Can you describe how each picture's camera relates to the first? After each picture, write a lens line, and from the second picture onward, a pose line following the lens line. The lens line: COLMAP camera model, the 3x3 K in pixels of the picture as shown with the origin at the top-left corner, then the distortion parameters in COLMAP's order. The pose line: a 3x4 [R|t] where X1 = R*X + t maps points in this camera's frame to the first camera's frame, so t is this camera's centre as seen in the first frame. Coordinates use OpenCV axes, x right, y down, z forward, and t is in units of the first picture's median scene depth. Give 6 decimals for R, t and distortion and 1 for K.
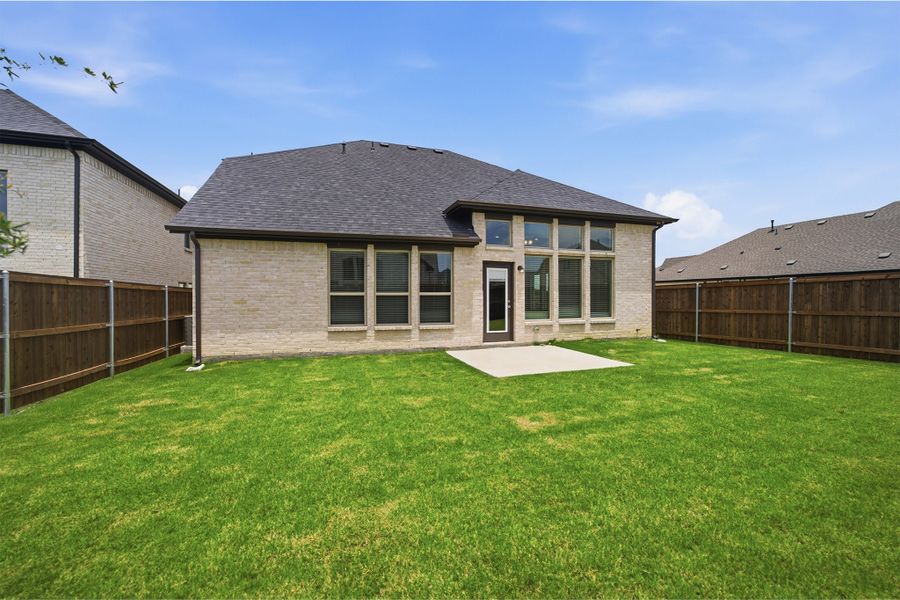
lens RADIAL K [[377.1, 0, 446.7], [0, 377.1, 303.7], [0, 0, 1]] dist [-0.008175, 0.002610]
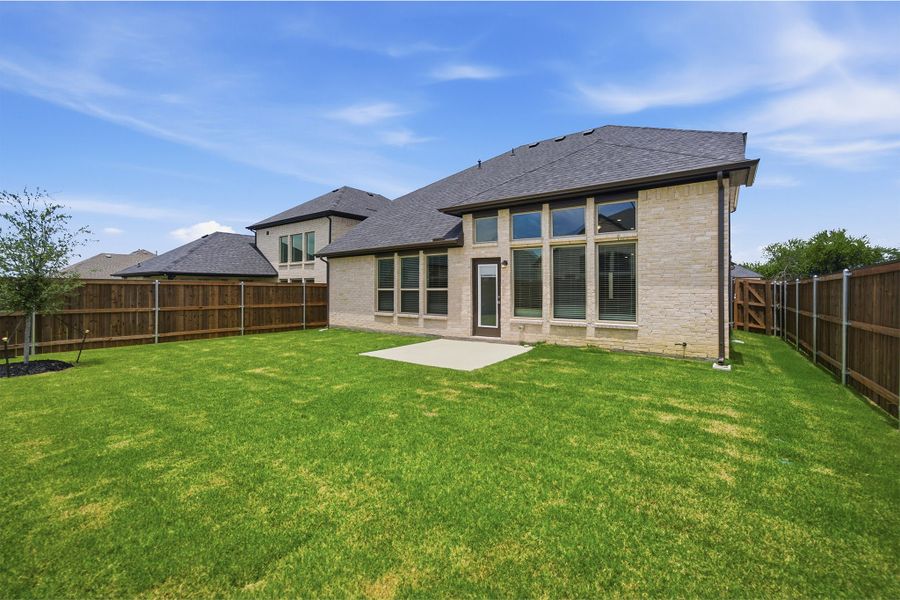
lens RADIAL K [[377.1, 0, 441.9], [0, 377.1, 290.9], [0, 0, 1]] dist [-0.008175, 0.002610]
pose [[0.592940, 0.004750, -0.805233, 0.882195], [-0.019135, 0.999783, -0.008192, -0.011644], [0.805020, 0.020266, 0.592902, 0.298503]]
